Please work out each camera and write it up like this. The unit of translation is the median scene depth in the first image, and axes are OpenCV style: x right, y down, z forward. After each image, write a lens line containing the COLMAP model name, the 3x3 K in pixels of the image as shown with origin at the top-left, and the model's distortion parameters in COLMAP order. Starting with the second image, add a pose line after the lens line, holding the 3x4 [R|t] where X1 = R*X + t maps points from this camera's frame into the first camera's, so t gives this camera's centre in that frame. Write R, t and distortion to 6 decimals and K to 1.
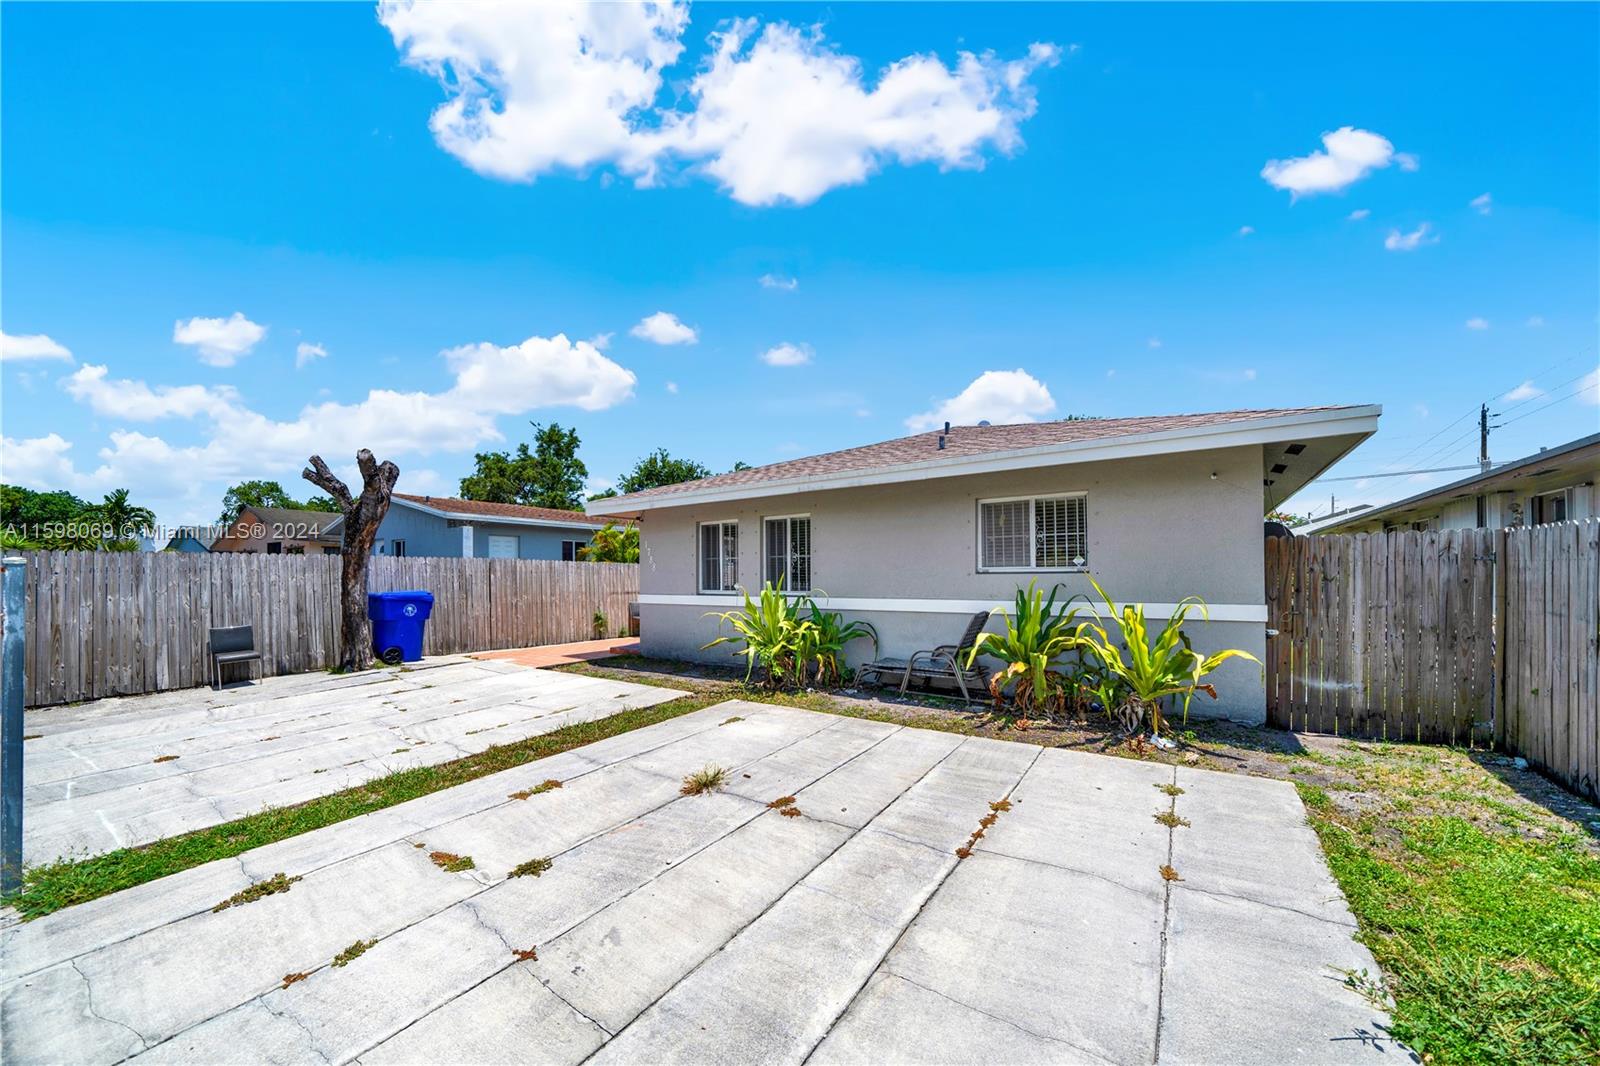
lens RADIAL K [[573.1, 0, 800.9], [0, 573.1, 582.5], [0, 0, 1]] dist [-0.001762, -0.000102]
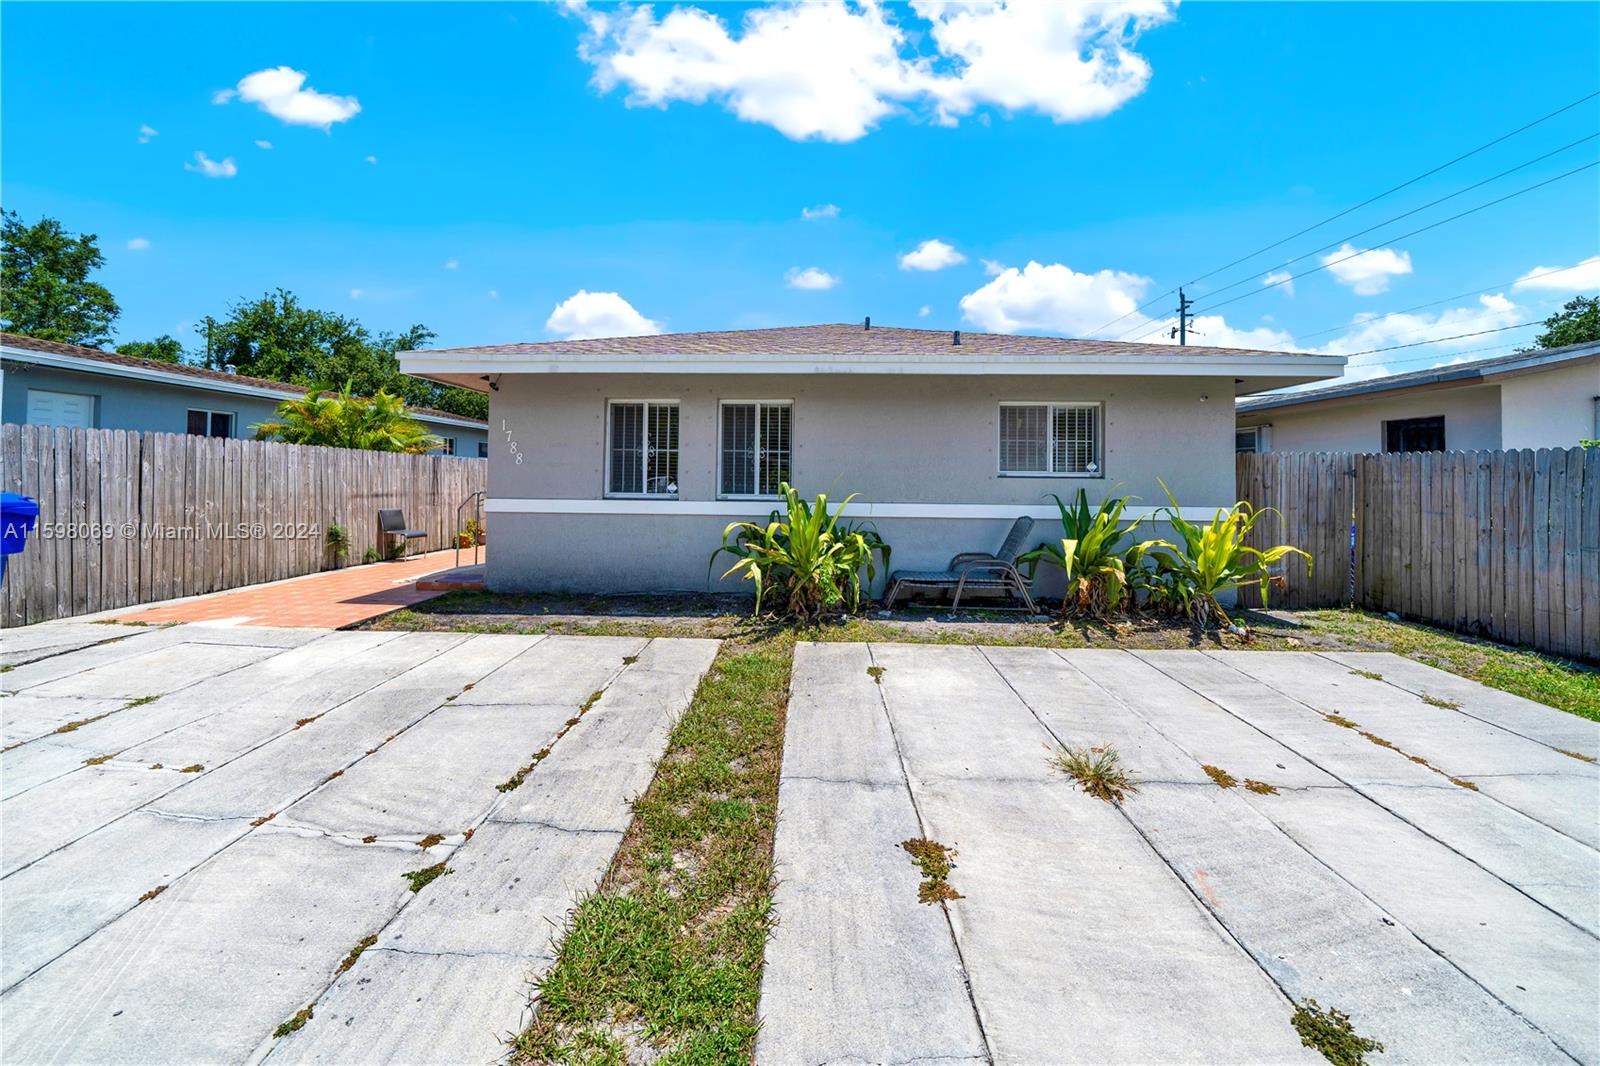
lens RADIAL K [[582.0, 0, 791.9], [0, 582.0, 472.2], [0, 0, 1]] dist [-0.010508, -0.000312]
pose [[0.845223, 0.020265, 0.534030, -0.379981], [-0.010737, 0.999723, -0.020943, 0.000061], [-0.534306, 0.011967, 0.845206, 0.263561]]
